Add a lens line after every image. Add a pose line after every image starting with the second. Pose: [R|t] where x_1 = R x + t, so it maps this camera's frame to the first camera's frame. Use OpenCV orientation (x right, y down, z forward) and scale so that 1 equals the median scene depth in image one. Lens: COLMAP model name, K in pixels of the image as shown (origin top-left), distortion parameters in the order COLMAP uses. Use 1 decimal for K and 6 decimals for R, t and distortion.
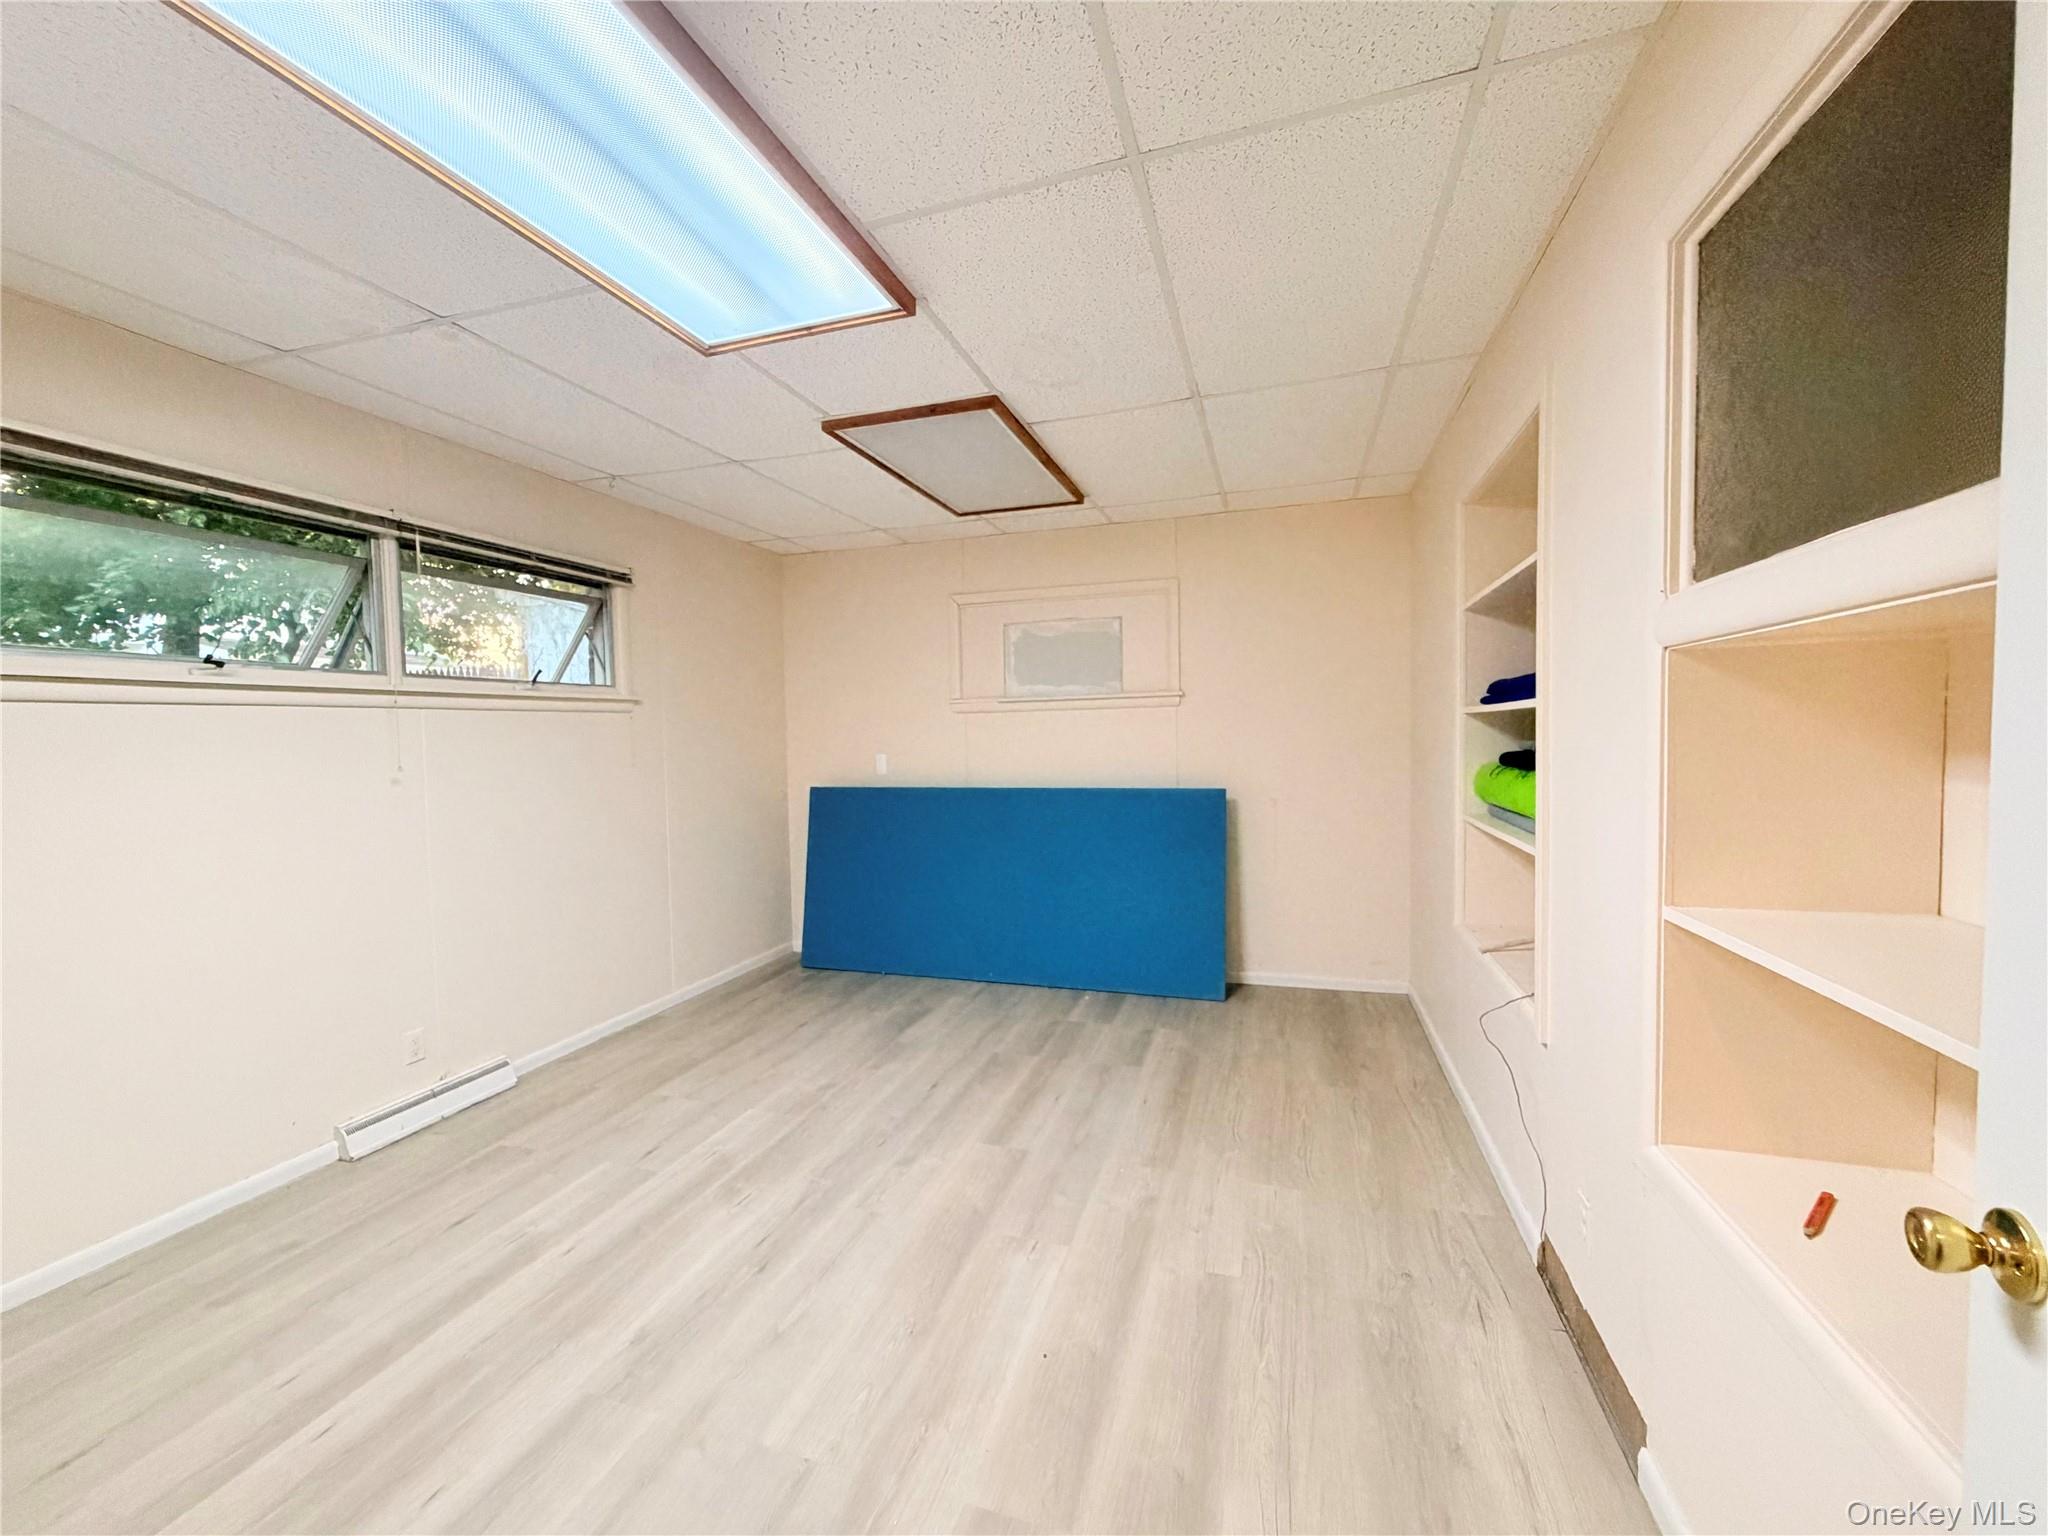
lens RADIAL K [[821.2, 0, 1022.2], [0, 821.2, 771.2], [0, 0, 1]] dist [0.000518, -0.000079]
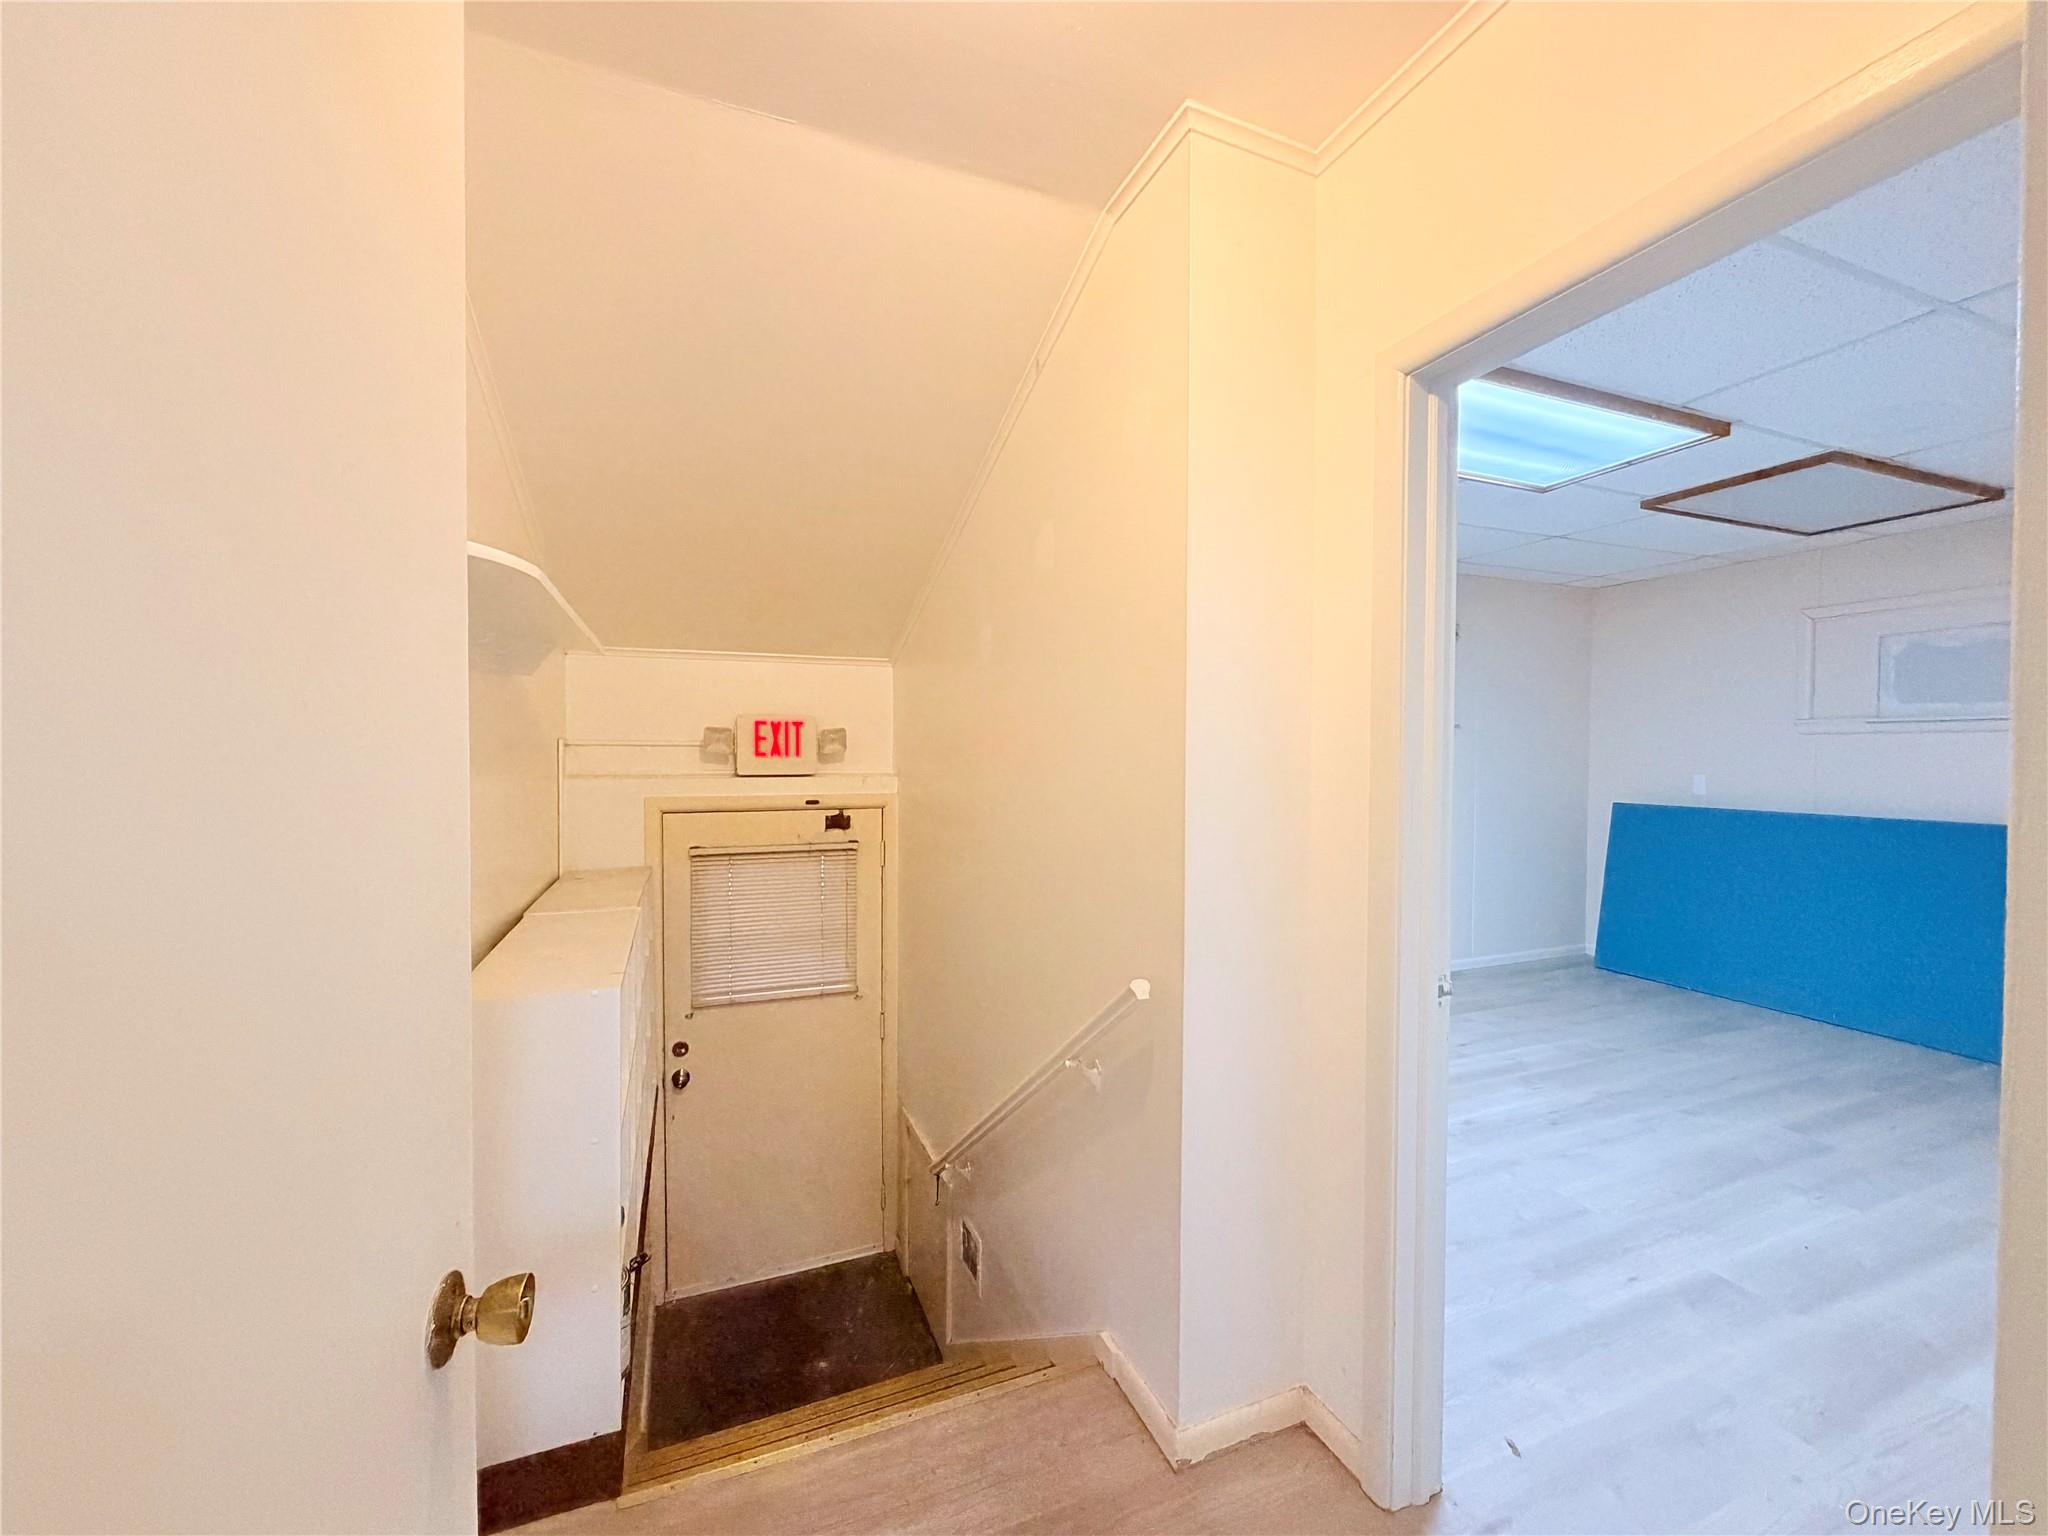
lens RADIAL K [[821.2, 0, 1021.6], [0, 821.2, 771.3], [0, 0, 1]] dist [0.000518, -0.000079]
pose [[0.636904, 0.039290, -0.769941, 0.121436], [-0.052277, 0.998603, 0.007715, 0.018012], [0.769168, 0.035336, 0.638069, -0.458664]]
